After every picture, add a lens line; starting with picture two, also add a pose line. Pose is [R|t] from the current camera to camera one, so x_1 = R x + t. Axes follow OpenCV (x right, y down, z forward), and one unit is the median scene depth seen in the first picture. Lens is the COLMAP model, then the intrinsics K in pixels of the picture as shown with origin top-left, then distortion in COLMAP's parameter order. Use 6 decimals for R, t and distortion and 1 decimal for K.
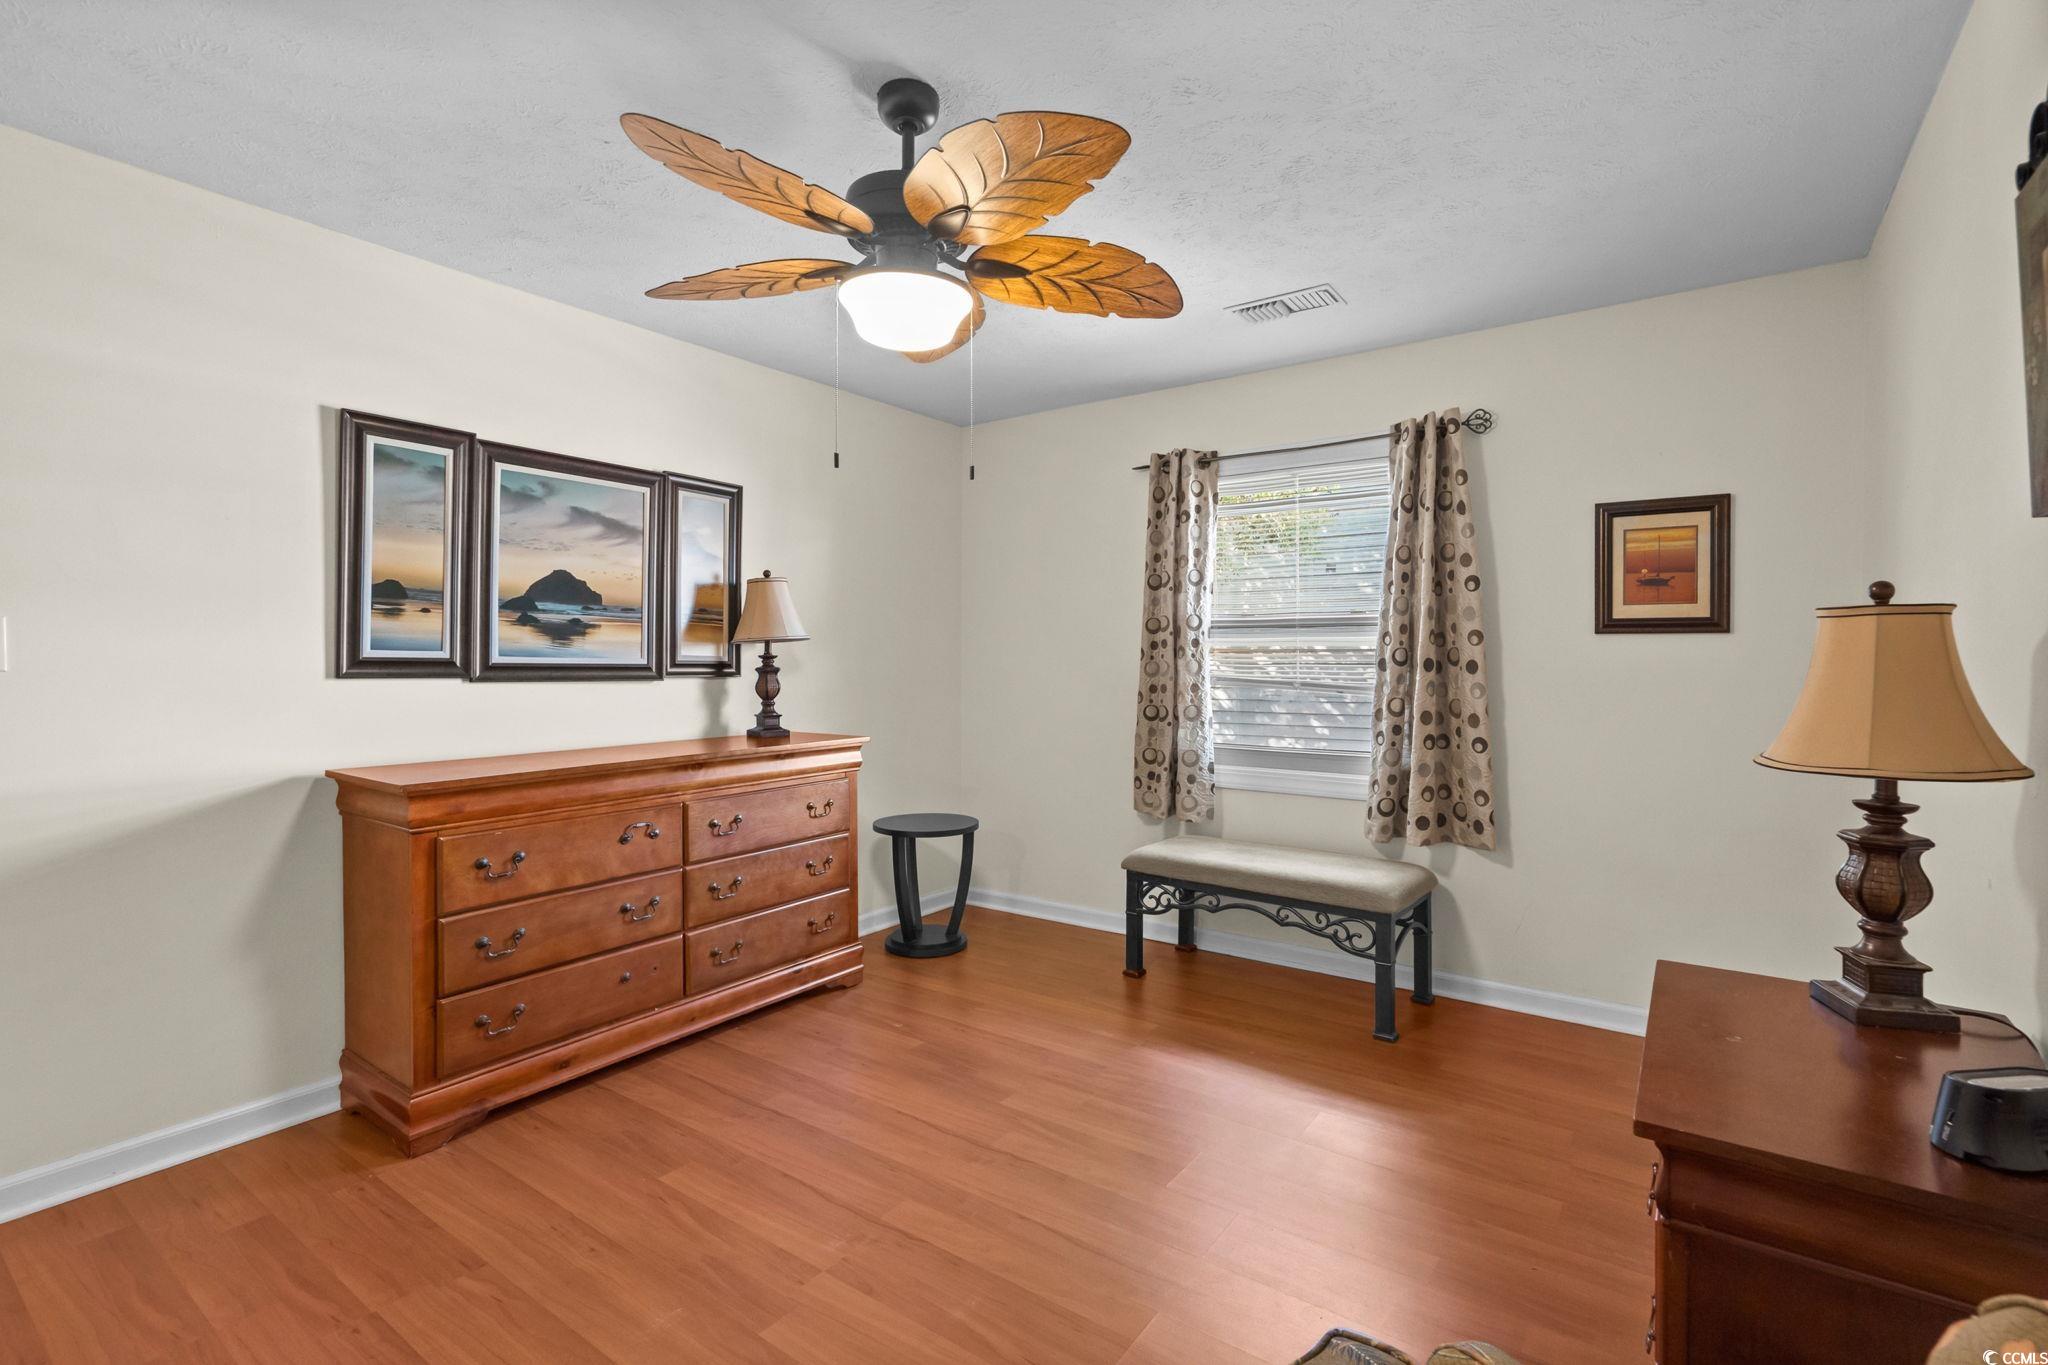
lens RADIAL K [[937.3, 0, 1011.3], [0, 937.3, 650.0], [0, 0, 1]] dist [-0.002819, -0.000163]
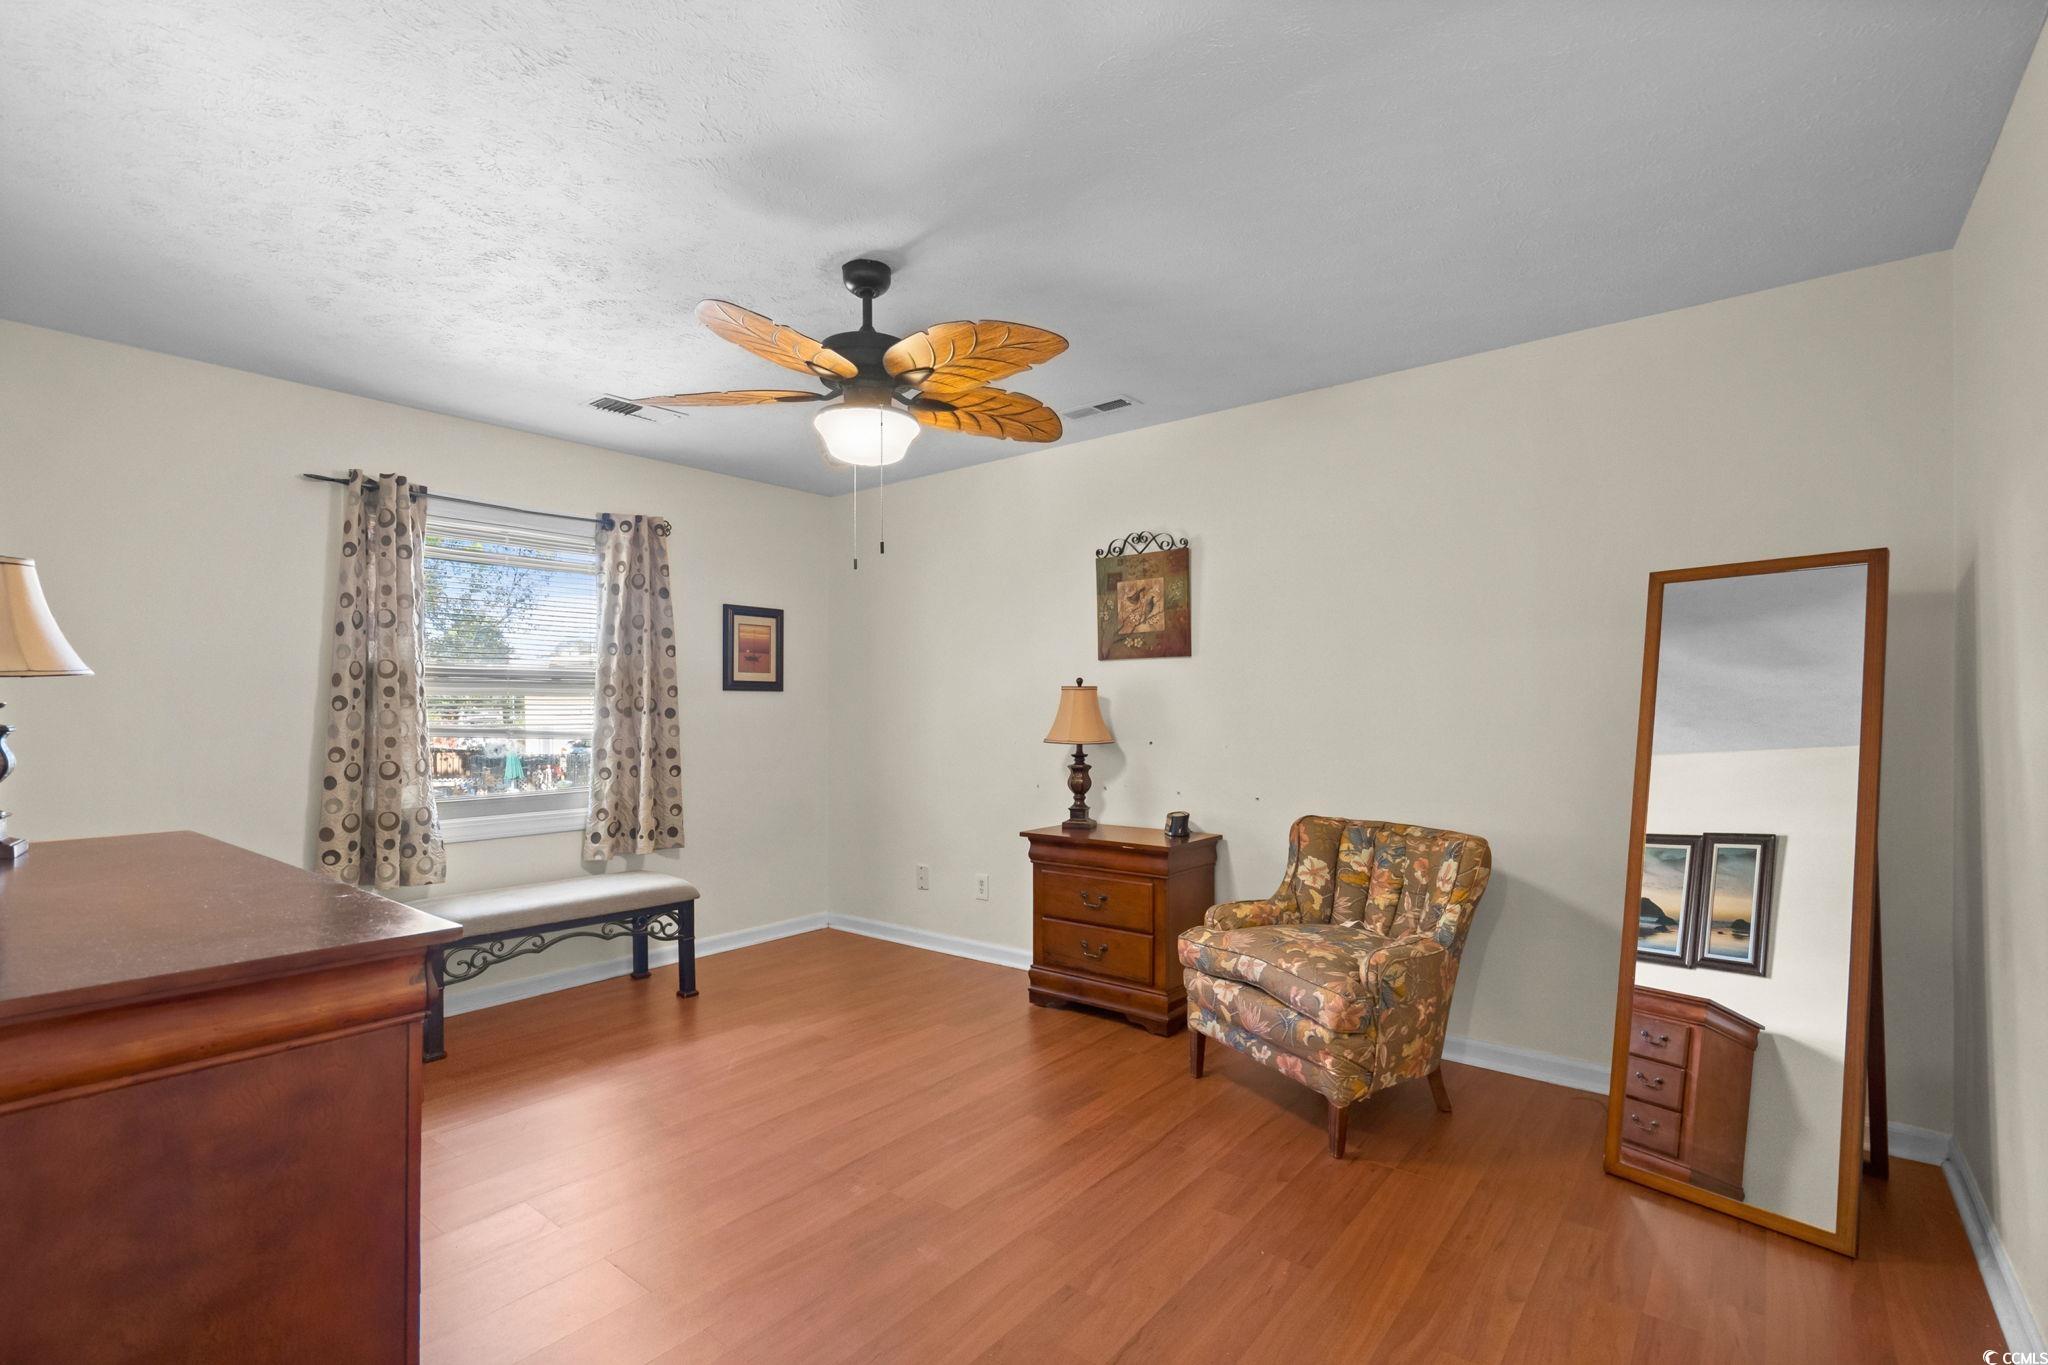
lens RADIAL K [[937.3, 0, 1022.8], [0, 937.3, 690.1], [0, 0, 1]] dist [-0.002819, -0.000163]
pose [[0.045526, 0.015513, 0.998843, -0.874844], [-0.003321, 0.999876, -0.015377, 0.004309], [-0.998958, -0.002617, 0.045572, 0.457739]]
